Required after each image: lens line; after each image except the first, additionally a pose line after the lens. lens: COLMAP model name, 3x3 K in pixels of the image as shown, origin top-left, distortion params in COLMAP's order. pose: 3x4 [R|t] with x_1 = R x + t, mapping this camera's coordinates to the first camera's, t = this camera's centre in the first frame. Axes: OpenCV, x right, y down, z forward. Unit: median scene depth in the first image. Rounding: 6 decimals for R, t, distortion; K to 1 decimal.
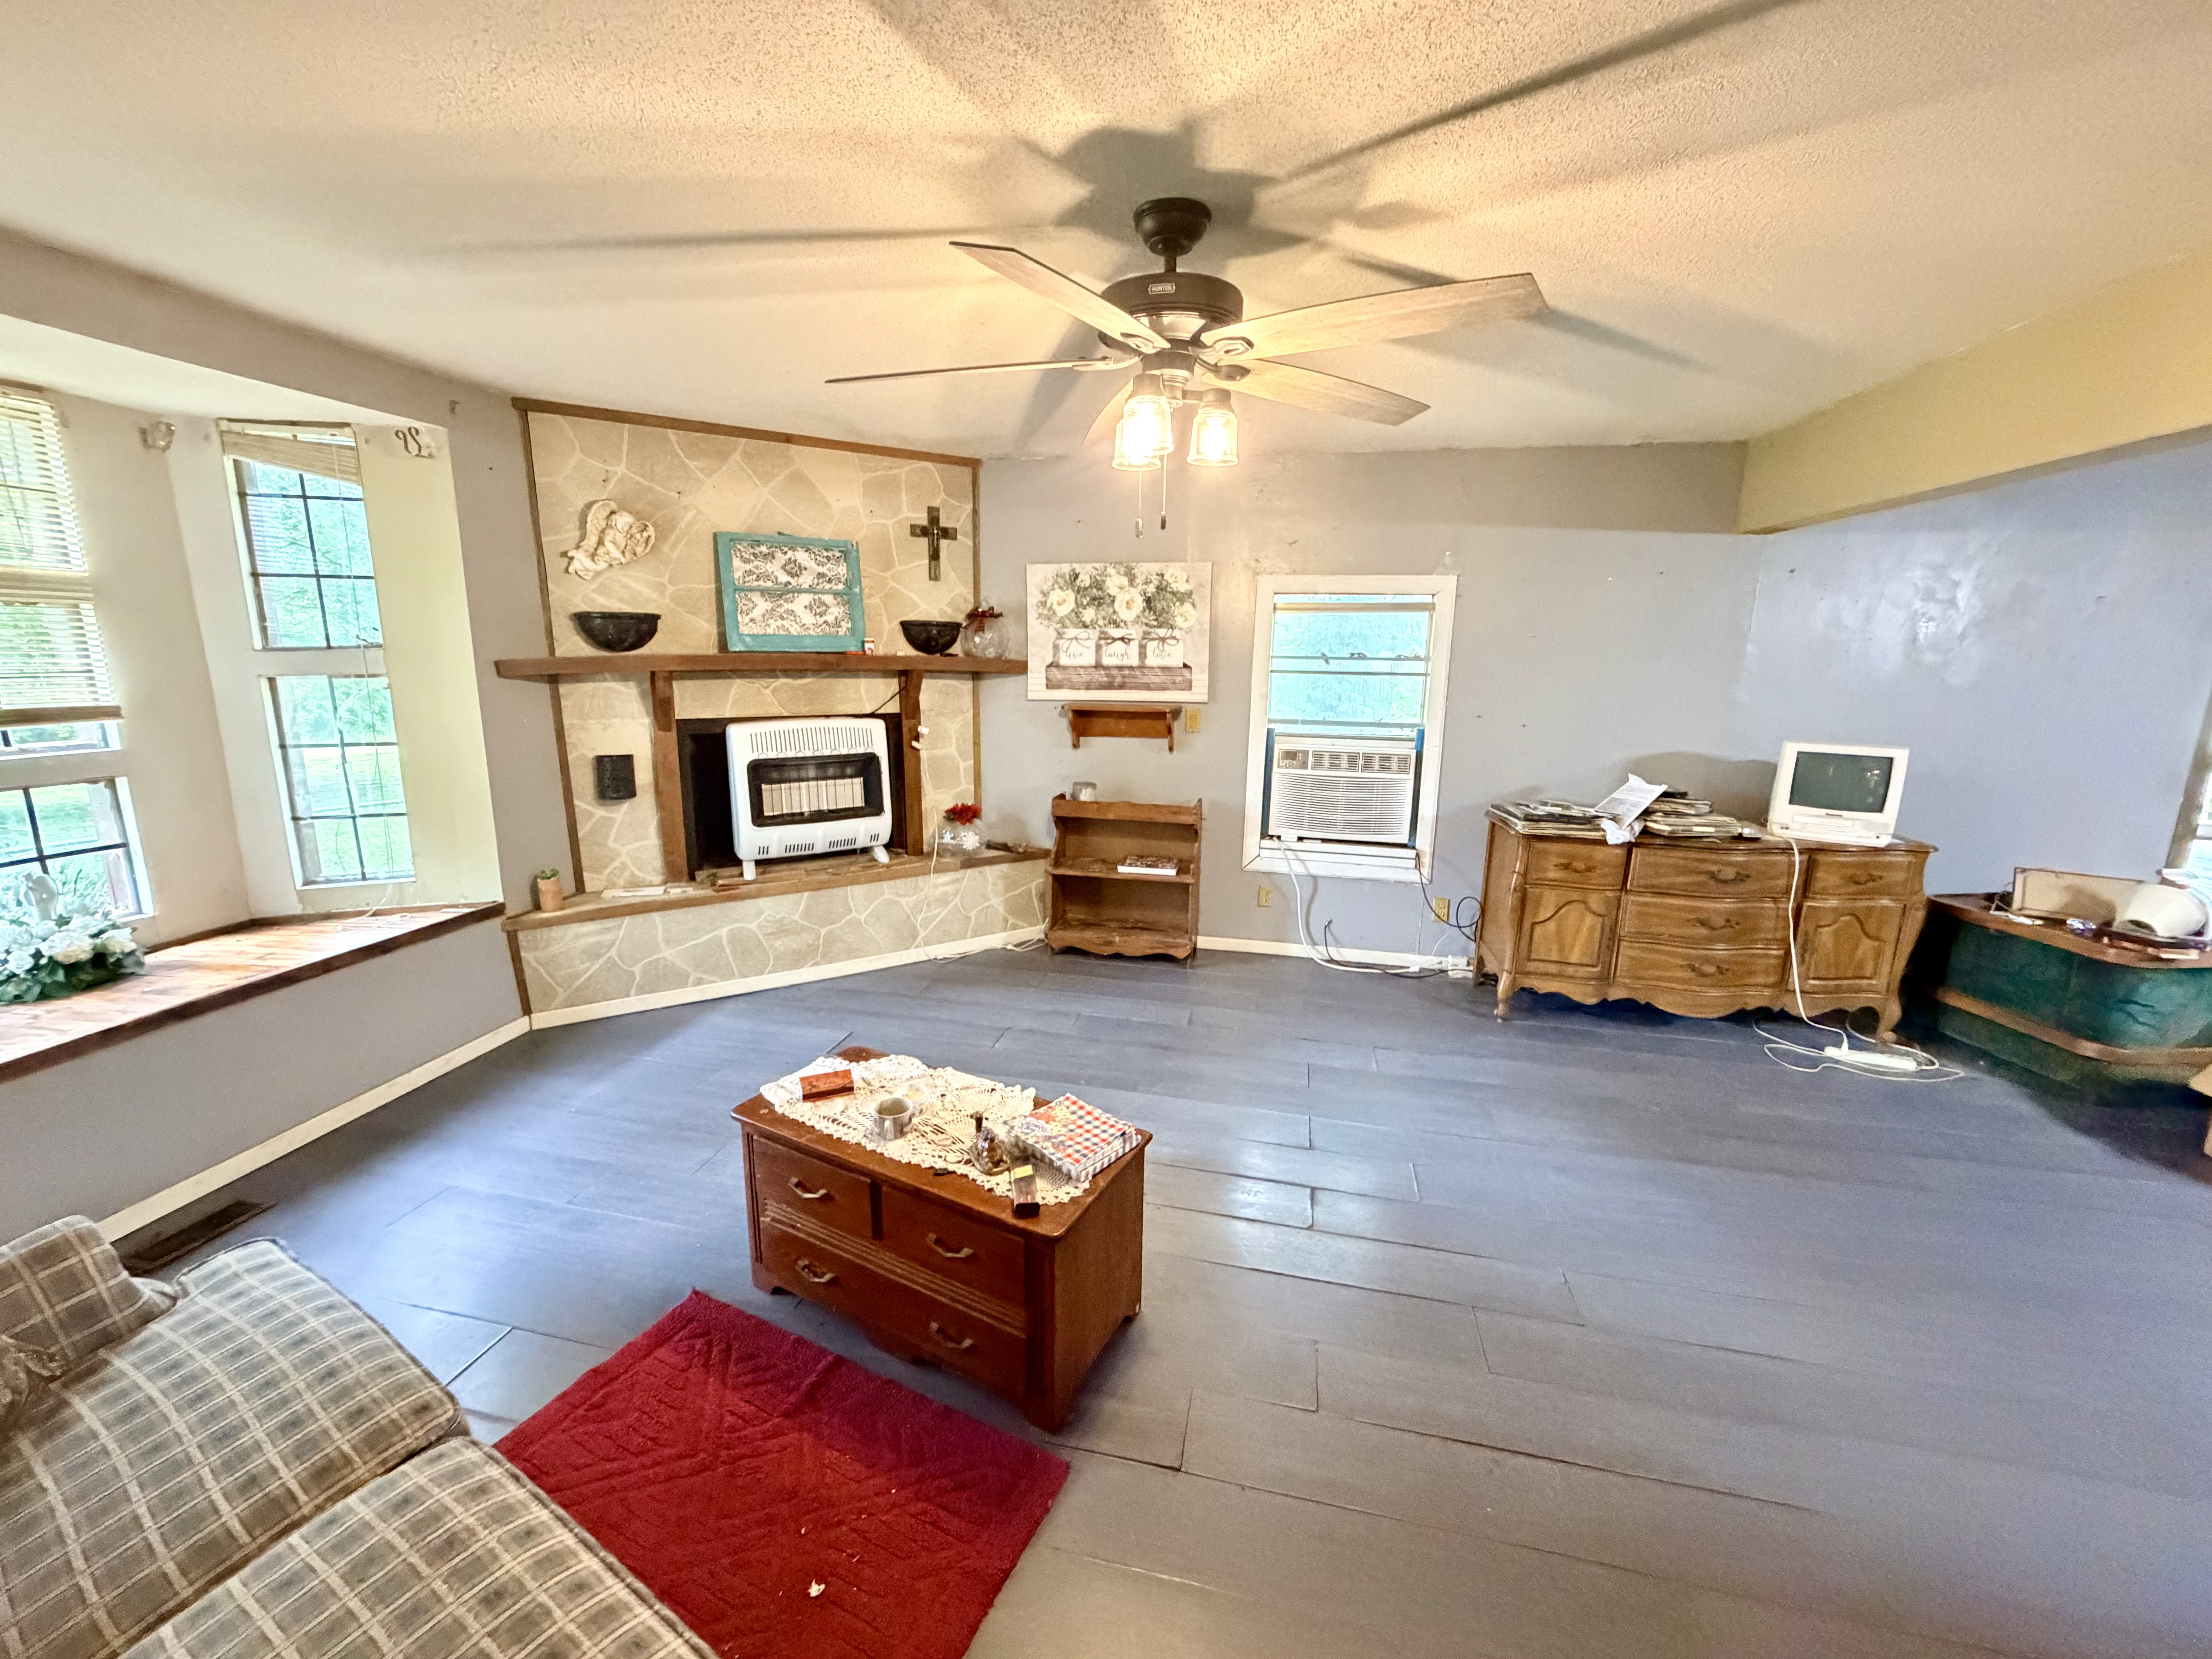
lens RADIAL K [[882.0, 0, 1098.5], [0, 882.0, 828.4], [0, 0, 1]] dist [0.000873, 0.000116]
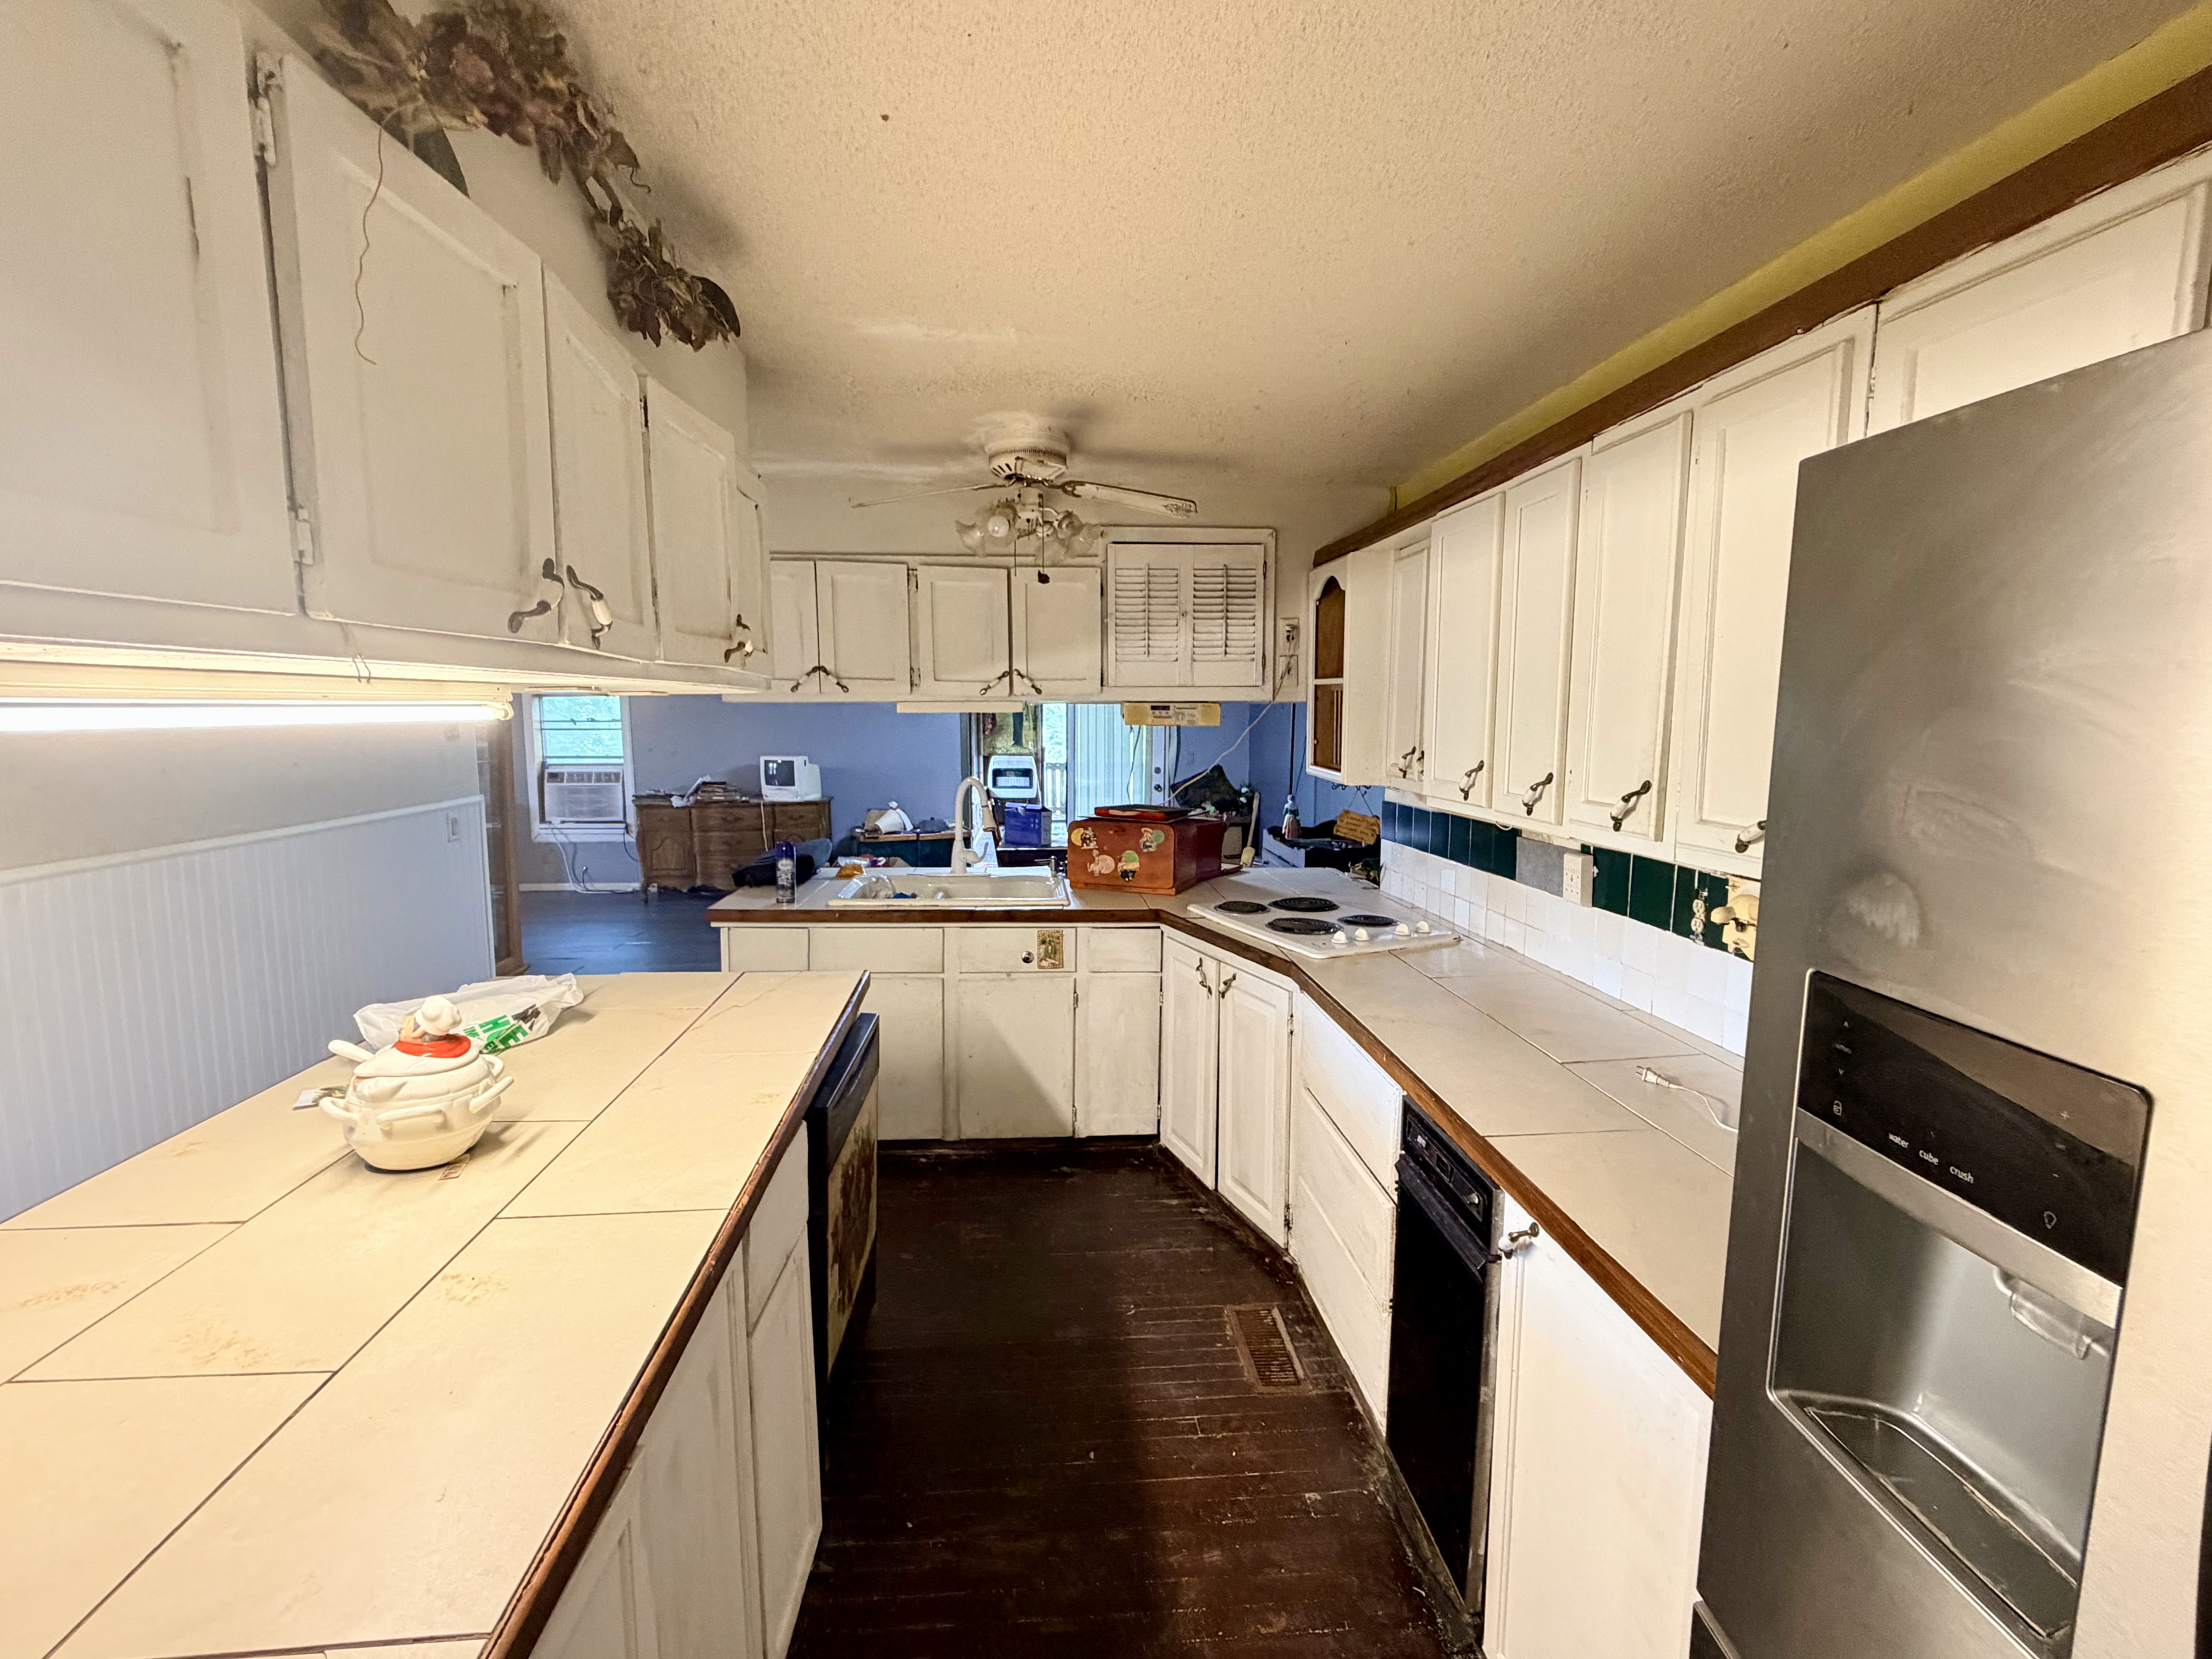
lens RADIAL K [[968.5, 0, 1099.8], [0, 968.5, 829.2], [0, 0, 1]] dist [-0.000754, -0.001080]
pose [[0.956214, -0.052672, 0.287891, 0.761460], [0.075196, 0.994865, -0.067739, 0.259468], [-0.282845, 0.086421, 0.955264, -1.264802]]
